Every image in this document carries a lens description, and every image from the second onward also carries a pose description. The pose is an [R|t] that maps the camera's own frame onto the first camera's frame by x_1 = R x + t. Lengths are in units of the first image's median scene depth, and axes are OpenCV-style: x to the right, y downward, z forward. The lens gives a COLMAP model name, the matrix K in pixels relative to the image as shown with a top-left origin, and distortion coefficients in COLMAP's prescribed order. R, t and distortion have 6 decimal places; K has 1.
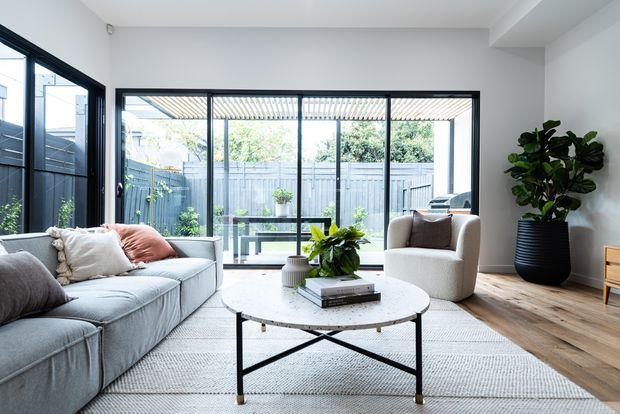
lens RADIAL K [[312.1, 0, 308.6], [0, 312.1, 210.7], [0, 0, 1]] dist [0.020301, -0.000875]
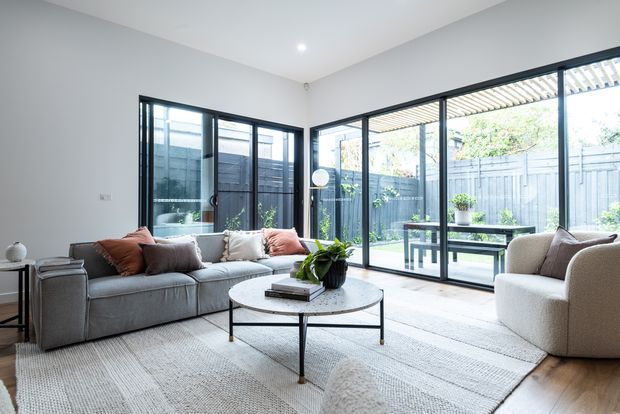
lens RADIAL K [[333.2, 0, 310.1], [0, 333.2, 205.1], [0, 0, 1]] dist [0.022459, -0.000576]
pose [[0.670093, -0.005598, -0.742256, 0.472107], [-0.002738, 0.999946, -0.010014, -0.036697], [0.742272, 0.008743, 0.670041, 0.030228]]
